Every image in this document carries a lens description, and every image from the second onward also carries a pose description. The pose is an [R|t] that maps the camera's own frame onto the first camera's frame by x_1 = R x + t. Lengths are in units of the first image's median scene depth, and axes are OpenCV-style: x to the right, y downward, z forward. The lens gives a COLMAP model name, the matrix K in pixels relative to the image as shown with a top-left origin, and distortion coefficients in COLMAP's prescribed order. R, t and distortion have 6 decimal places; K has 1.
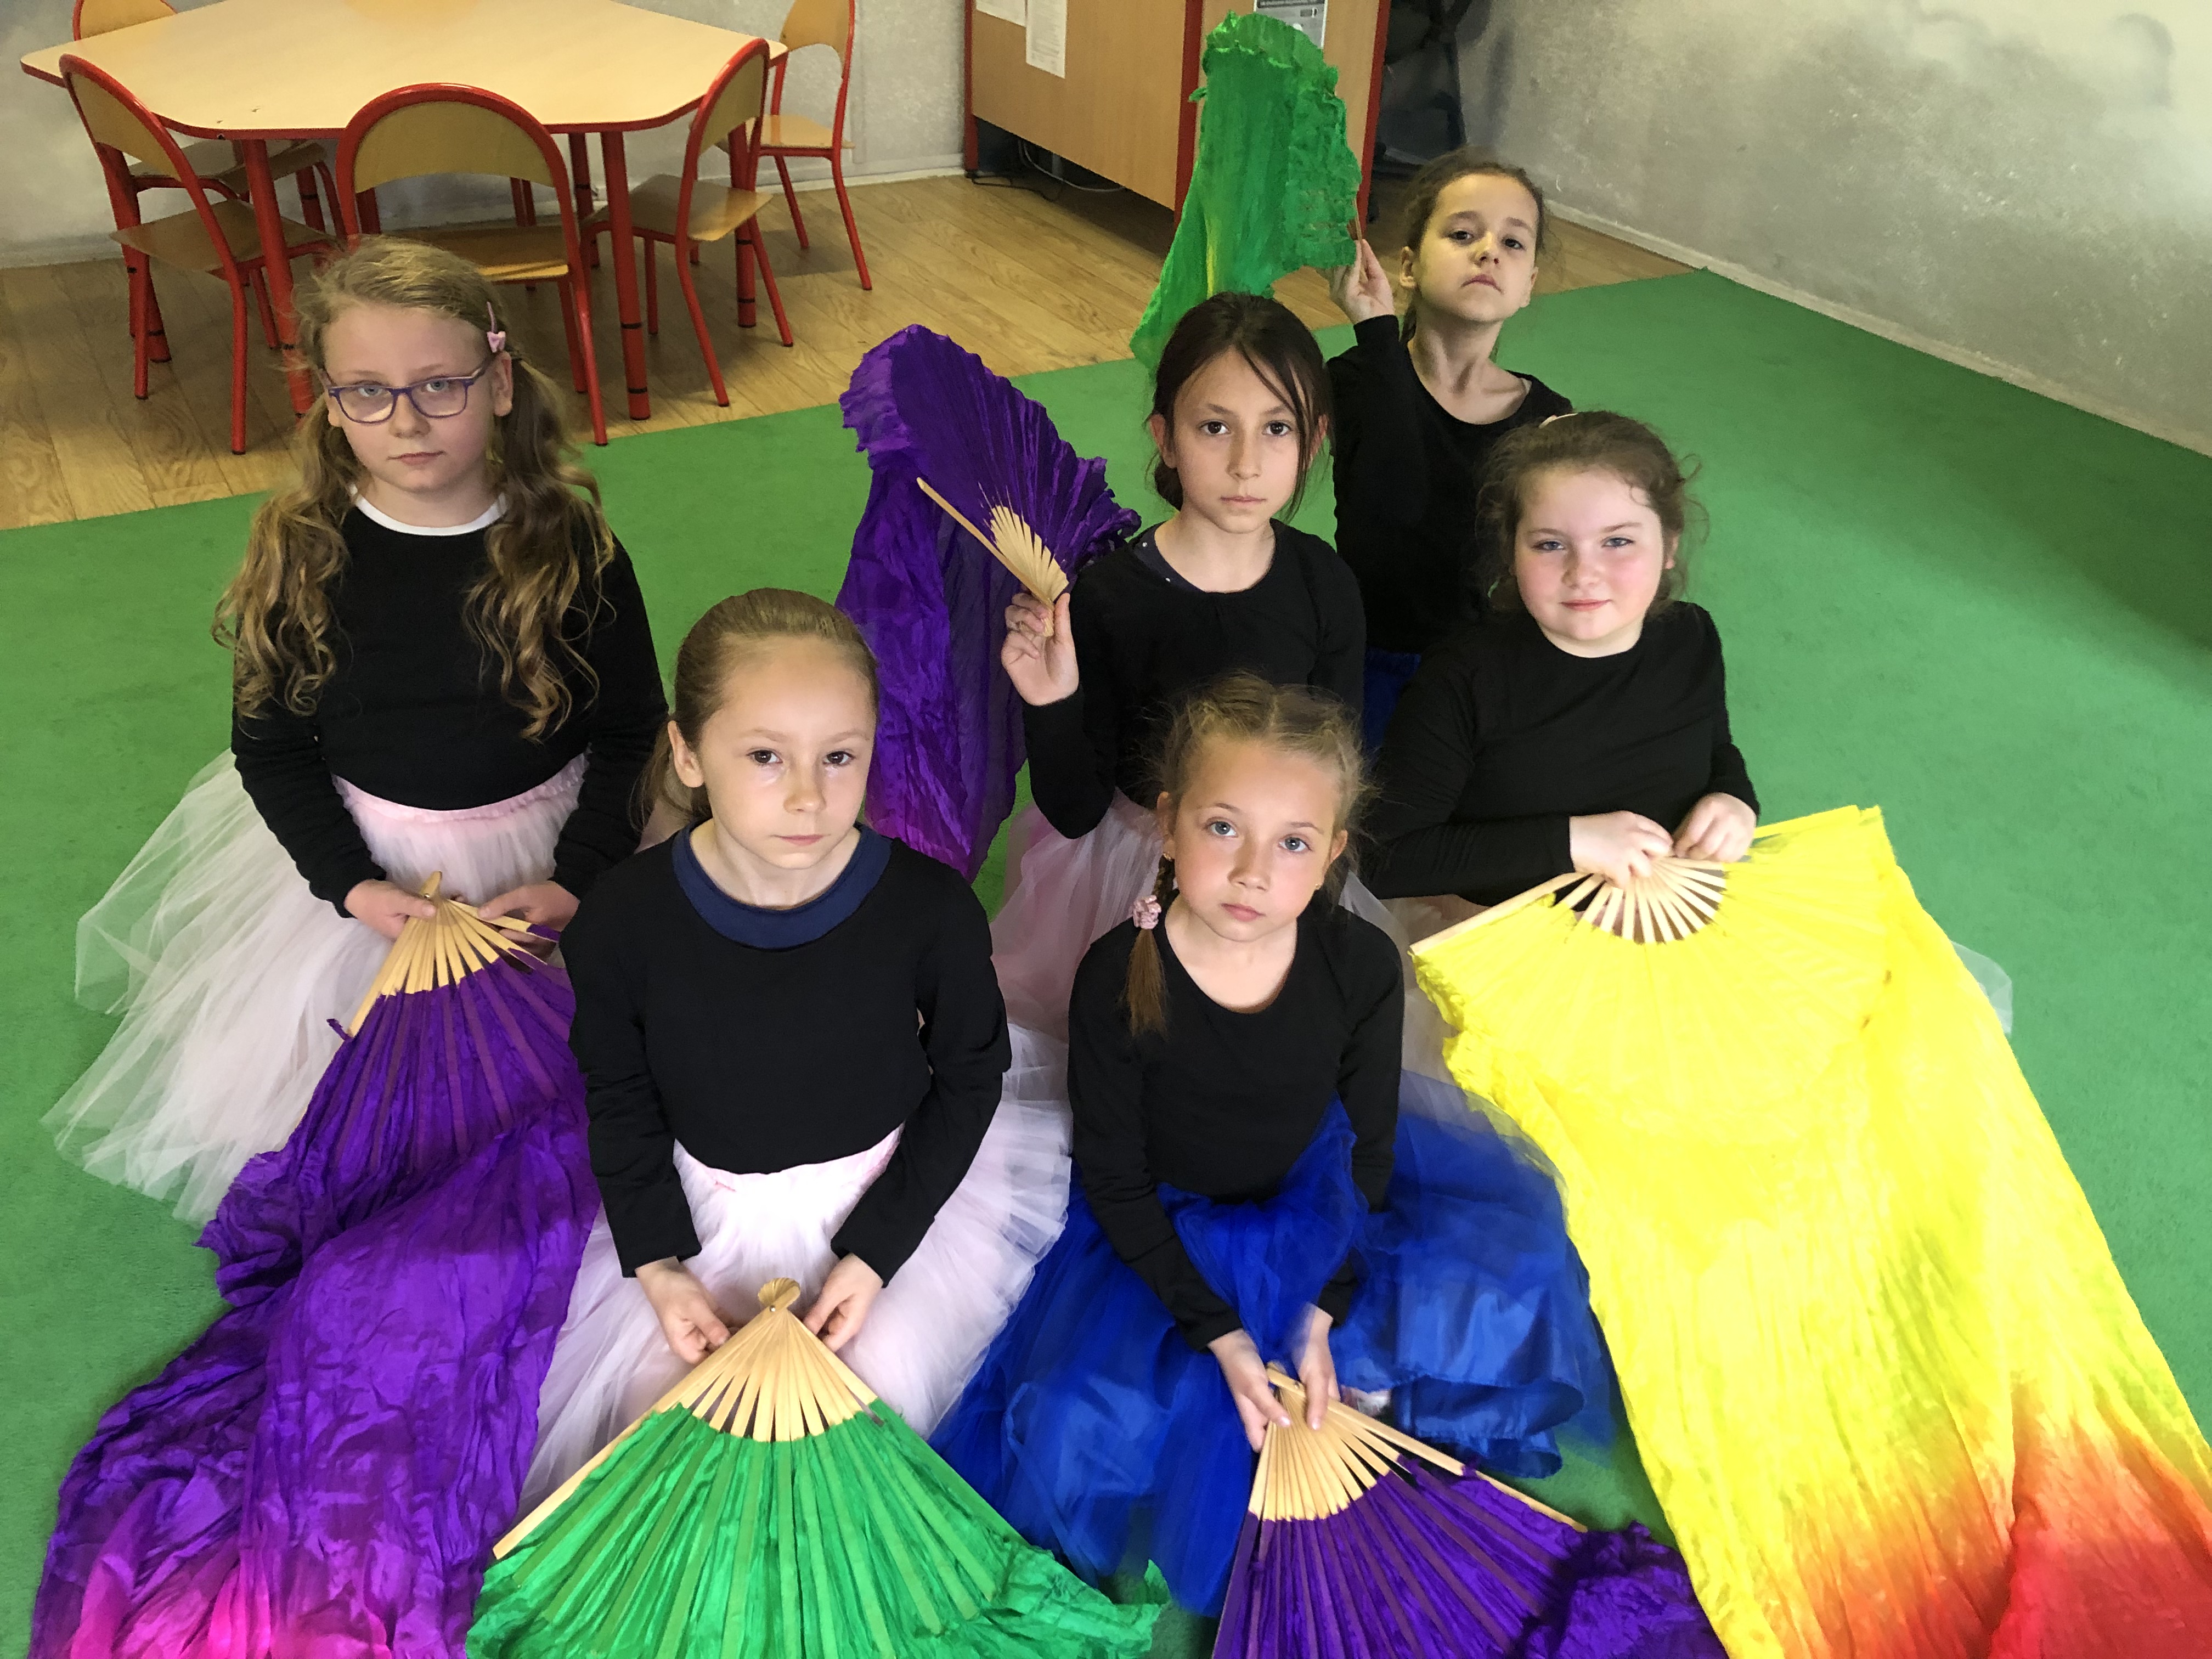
lens RADIAL K [[1777.1, 0, 1106.0], [0, 1777.1, 829.5], [0, 0, 1]] dist [0.015895, 0.007460]
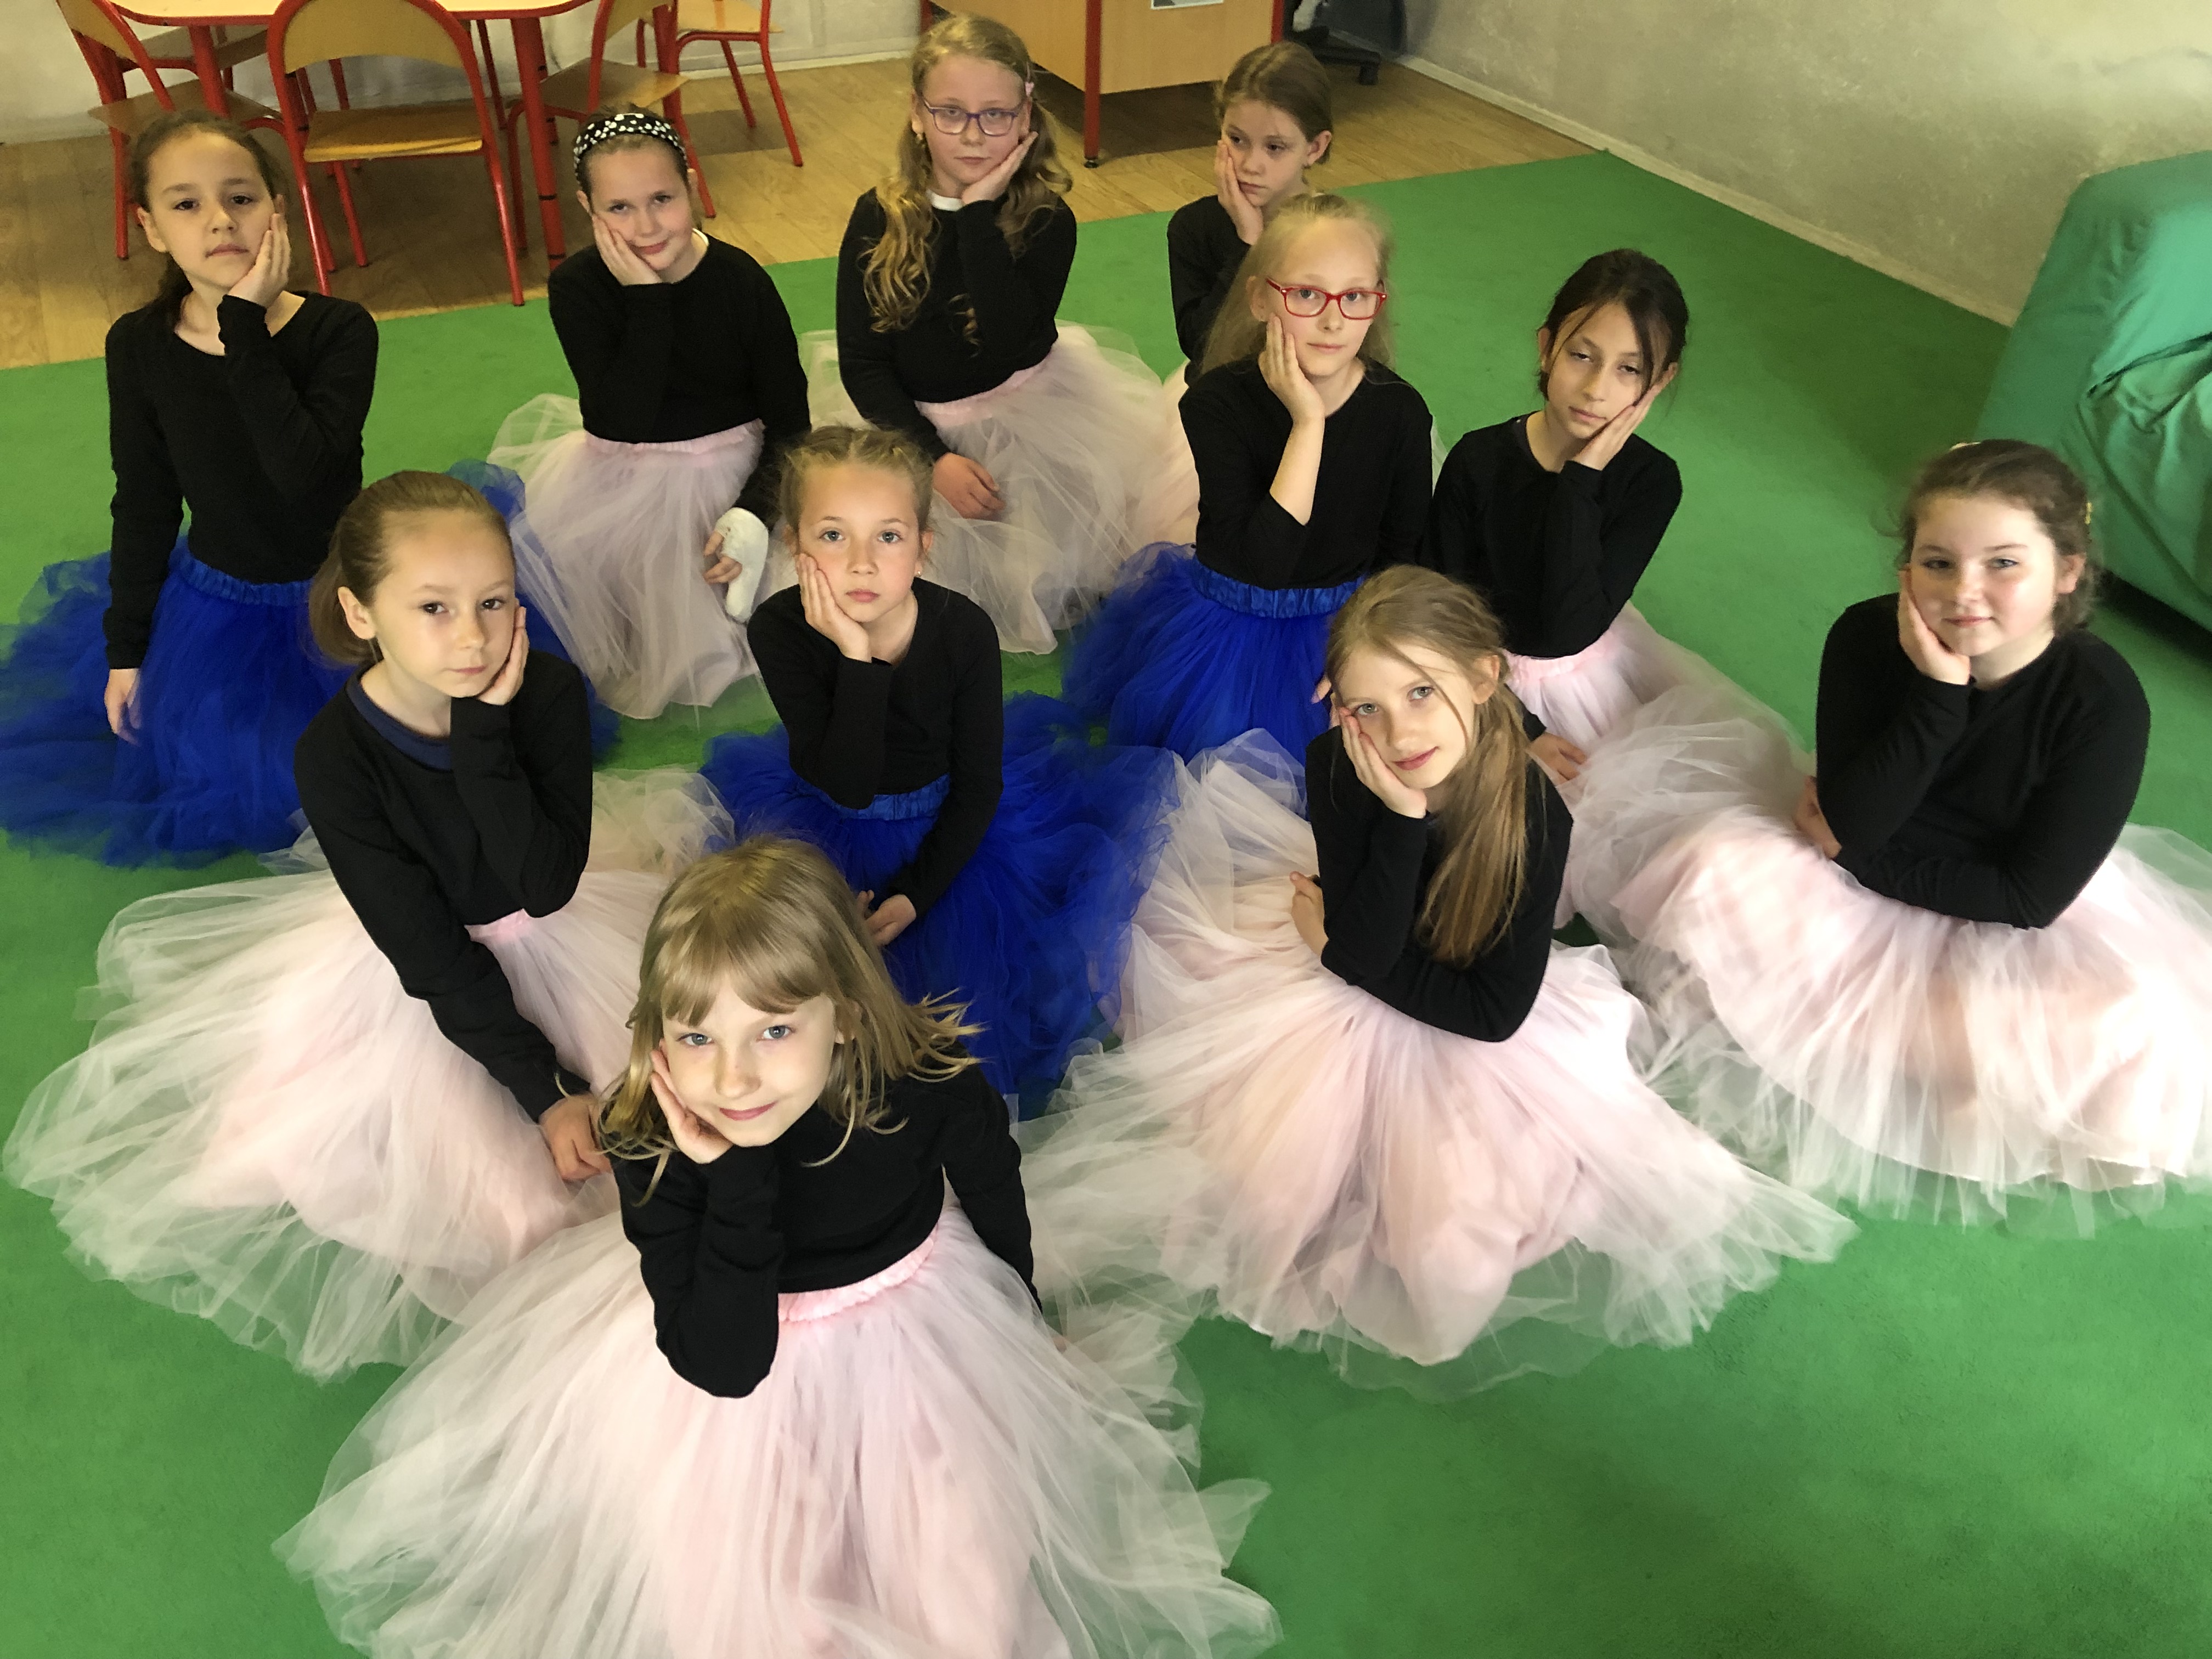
lens RADIAL K [[1794.6, 0, 1097.1], [0, 1794.6, 780.9], [0, 0, 1]] dist [0.010318, 0.016865]
pose [[0.997638, 0.026376, -0.063418, 0.131088], [-0.024301, 0.999151, 0.033269, 0.029226], [0.064242, -0.031649, 0.997432, -0.088703]]
